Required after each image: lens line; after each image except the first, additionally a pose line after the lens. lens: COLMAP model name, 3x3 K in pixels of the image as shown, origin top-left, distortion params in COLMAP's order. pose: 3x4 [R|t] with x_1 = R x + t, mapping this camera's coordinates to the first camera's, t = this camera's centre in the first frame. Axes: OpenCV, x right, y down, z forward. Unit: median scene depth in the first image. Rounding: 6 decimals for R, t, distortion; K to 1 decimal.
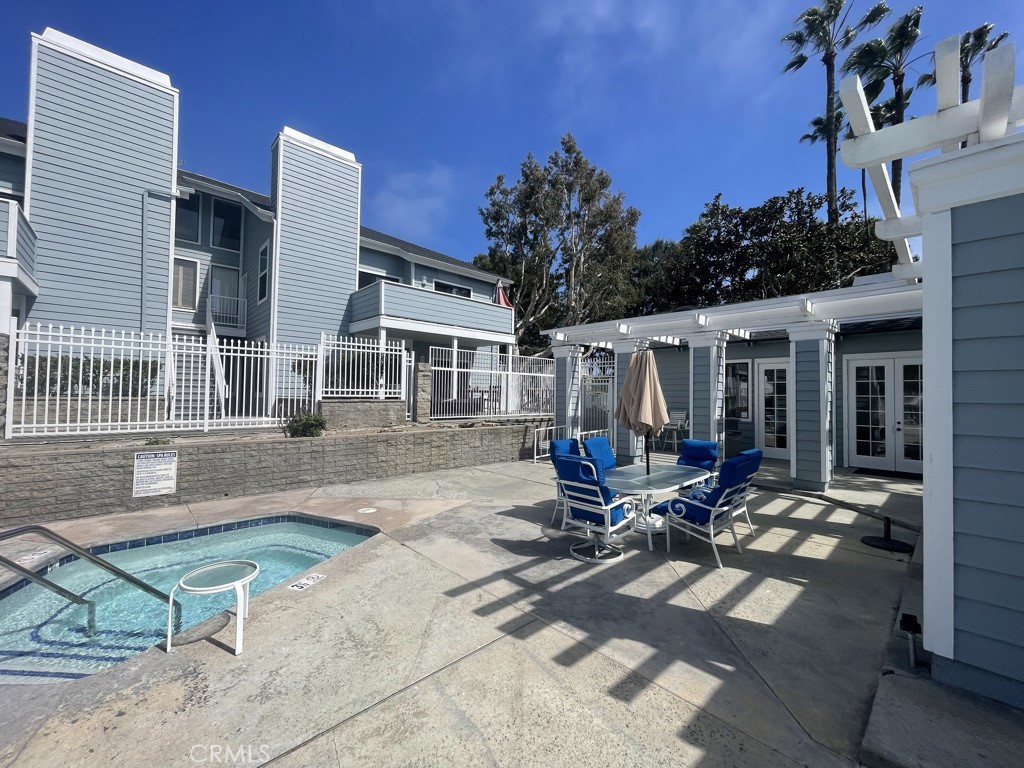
lens RADIAL K [[410.8, 0, 505.0], [0, 410.8, 382.6], [0, 0, 1]] dist [-0.001572, -0.000167]
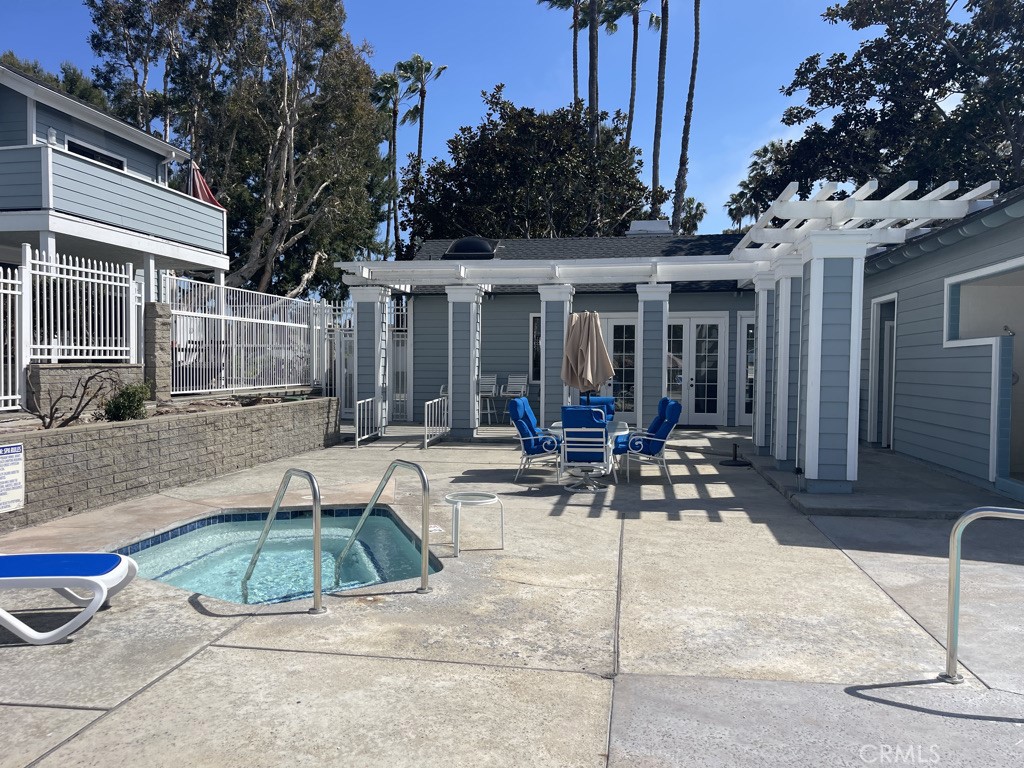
lens RADIAL K [[768.9, 0, 508.0], [0, 768.9, 388.8], [0, 0, 1]] dist [0.073277, -0.102866]
pose [[0.790272, -0.033413, 0.611845, -0.507260], [-0.009564, 0.997718, 0.066839, -0.002704], [-0.612682, -0.058672, 0.788149, -0.219431]]
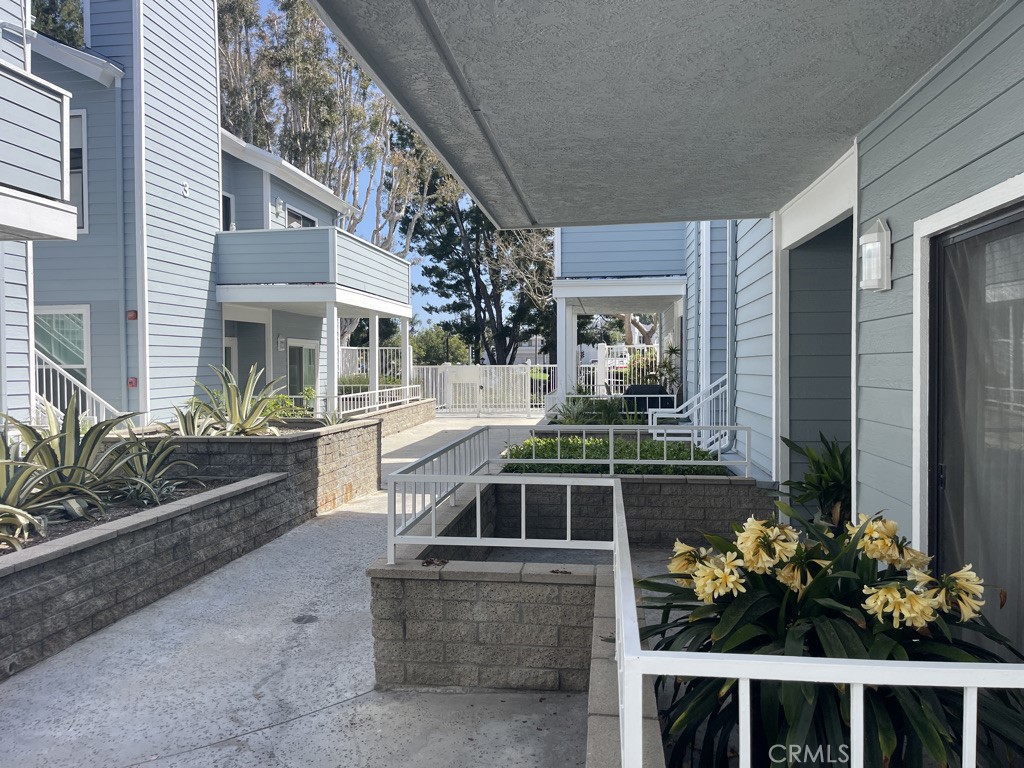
lens RADIAL K [[768.9, 0, 508.0], [0, 768.9, 388.8], [0, 0, 1]] dist [0.073277, -0.102866]
pose [[0.763584, -0.049494, 0.643809, -0.957642], [0.005684, 0.997535, 0.069946, -0.095949], [-0.645683, -0.049750, 0.761983, -0.080549]]
